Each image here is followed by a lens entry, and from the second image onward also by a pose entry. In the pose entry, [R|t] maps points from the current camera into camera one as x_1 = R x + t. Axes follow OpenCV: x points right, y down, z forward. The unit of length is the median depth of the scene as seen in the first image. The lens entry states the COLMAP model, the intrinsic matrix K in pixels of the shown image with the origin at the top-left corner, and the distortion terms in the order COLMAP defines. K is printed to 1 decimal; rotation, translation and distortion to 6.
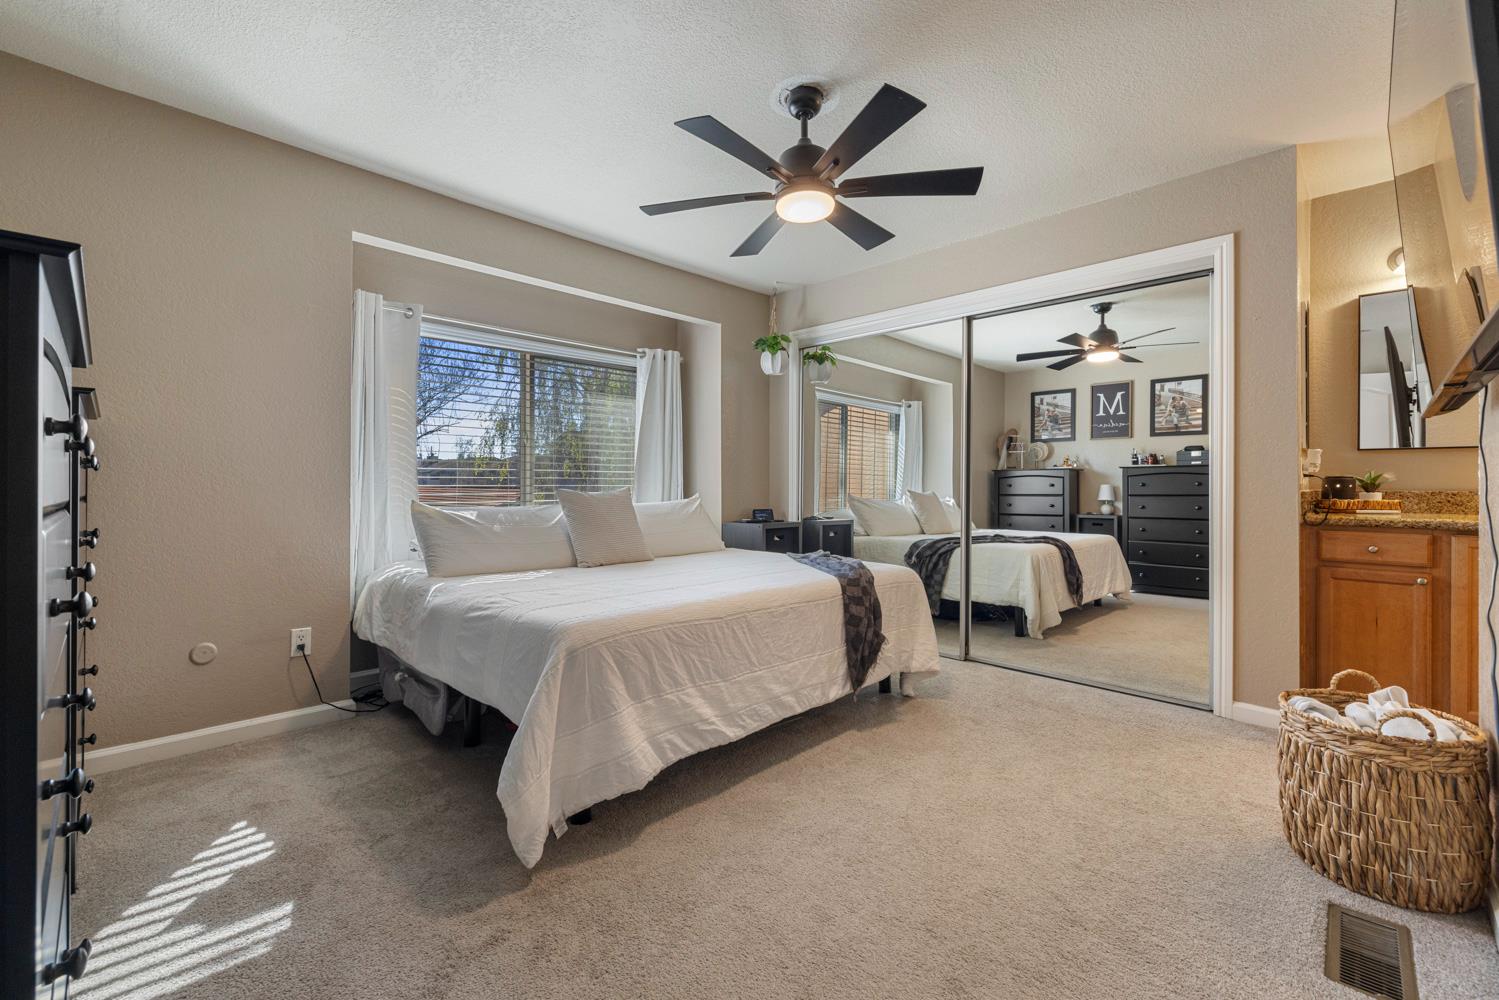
lens RADIAL K [[633.3, 0, 750.2], [0, 633.3, 486.7], [0, 0, 1]] dist [-0.000933, -0.000163]
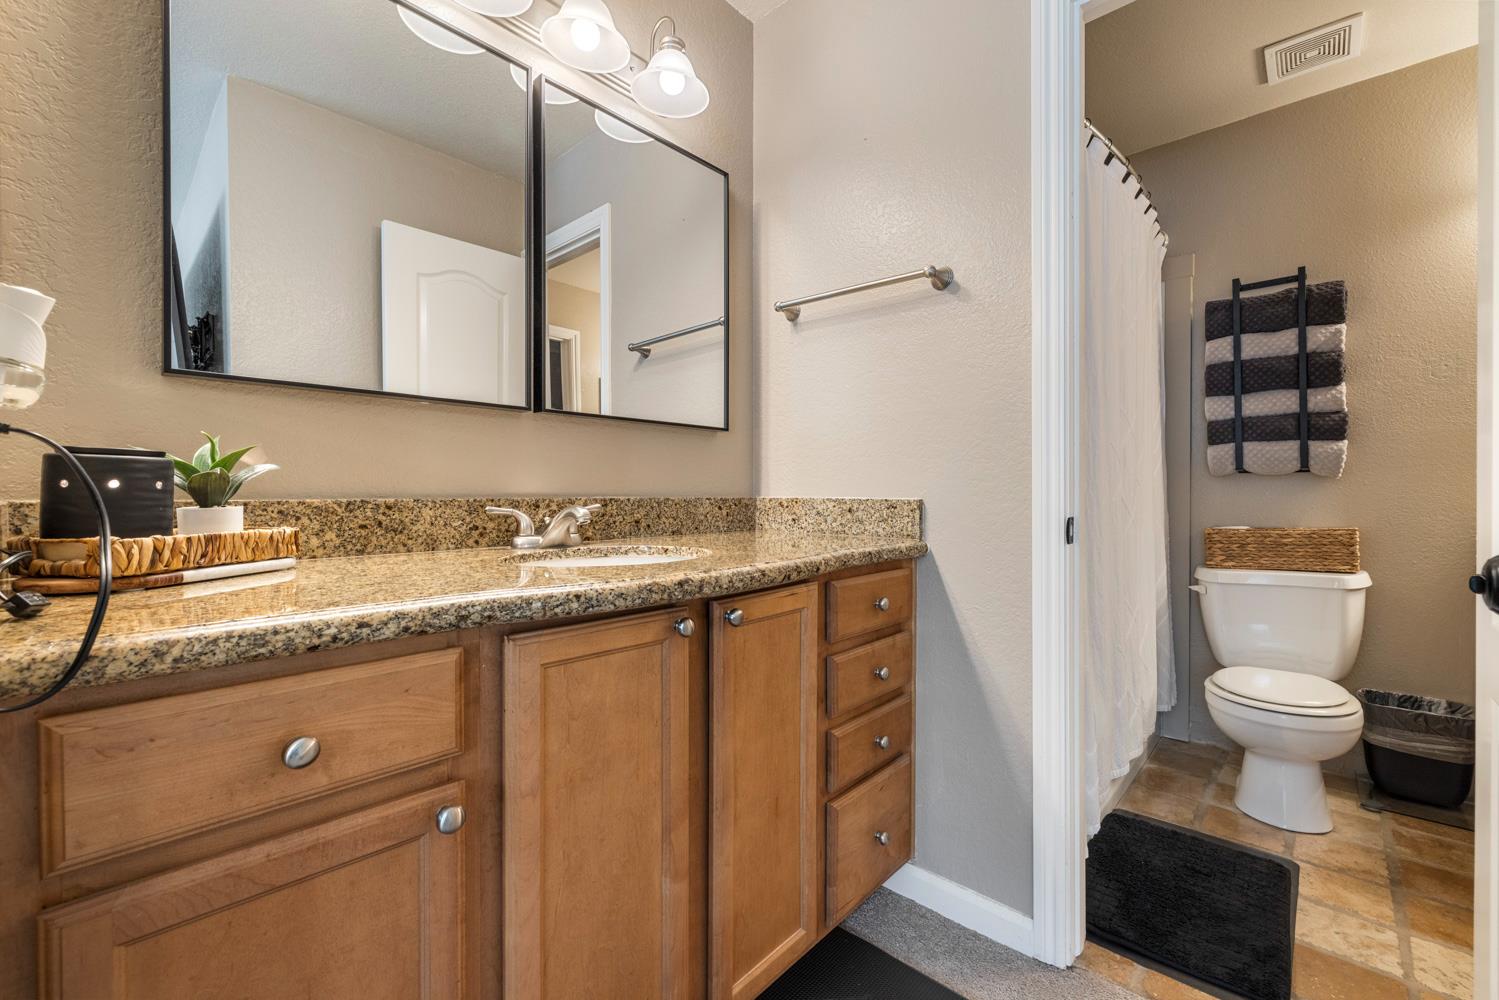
lens RADIAL K [[633.3, 0, 744.8], [0, 633.3, 496.2], [0, 0, 1]] dist [-0.000933, -0.000163]
pose [[-0.020681, -0.011904, 0.999715, 0.315864], [0.004362, 0.999919, 0.011997, 0.000471], [-0.999777, 0.004609, -0.020627, 0.354956]]
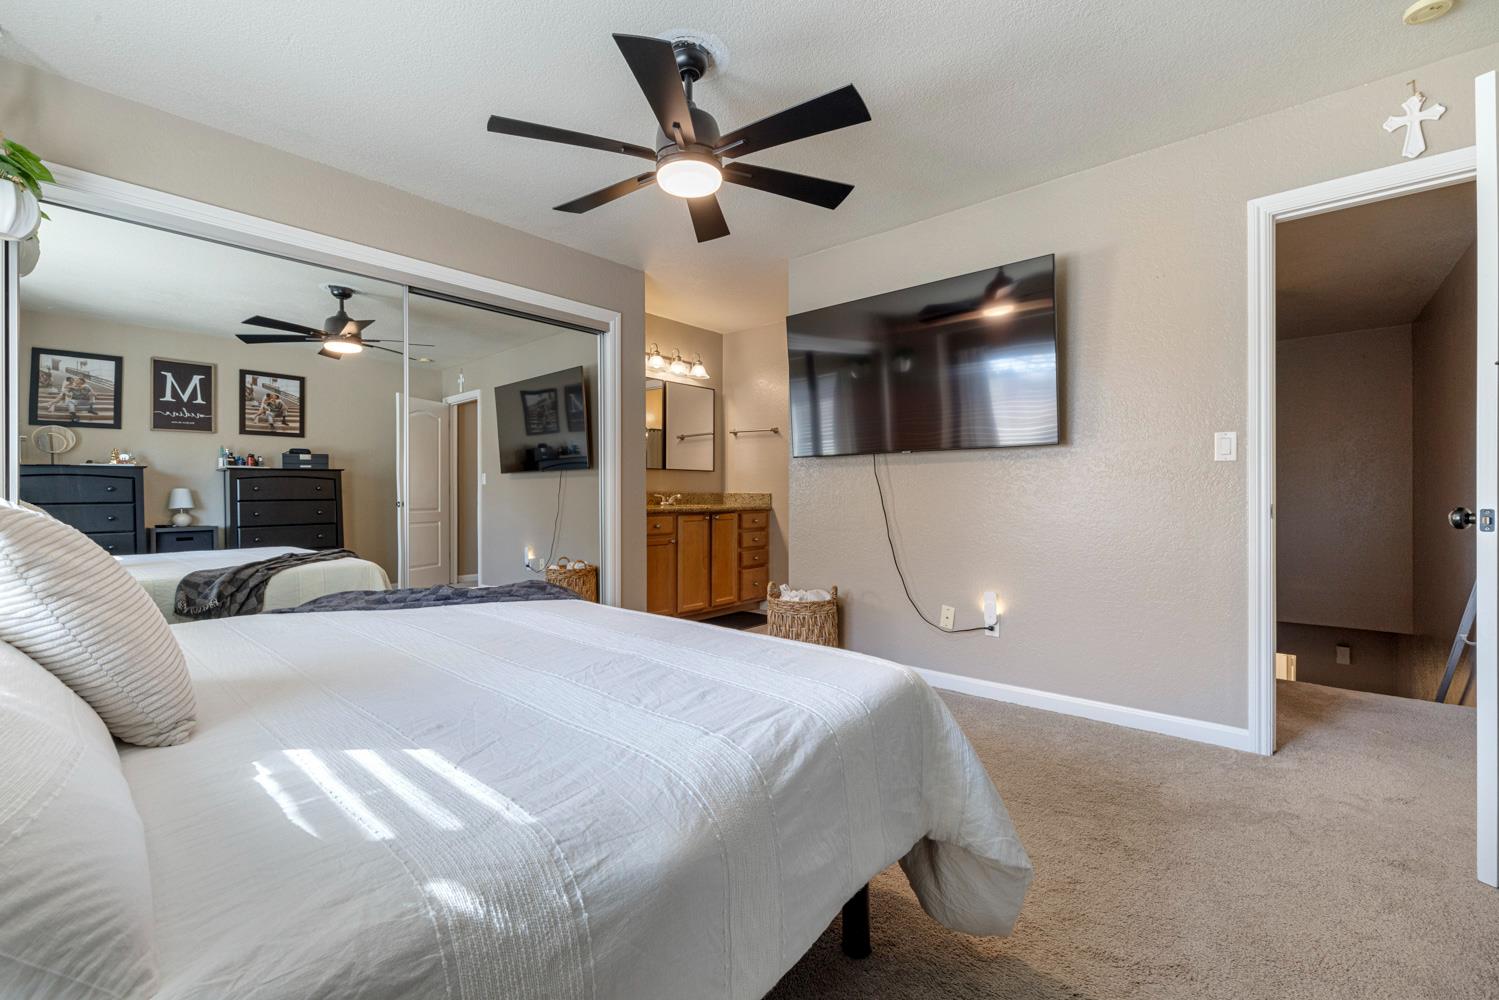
lens RADIAL K [[633.3, 0, 747.2], [0, 633.3, 497.8], [0, 0, 1]] dist [-0.000933, -0.000163]
pose [[-0.057734, -0.009294, 0.998289, -0.293081], [0.003394, 0.999949, 0.009505, 0.003069], [-0.998326, 0.003937, -0.057700, 0.362340]]
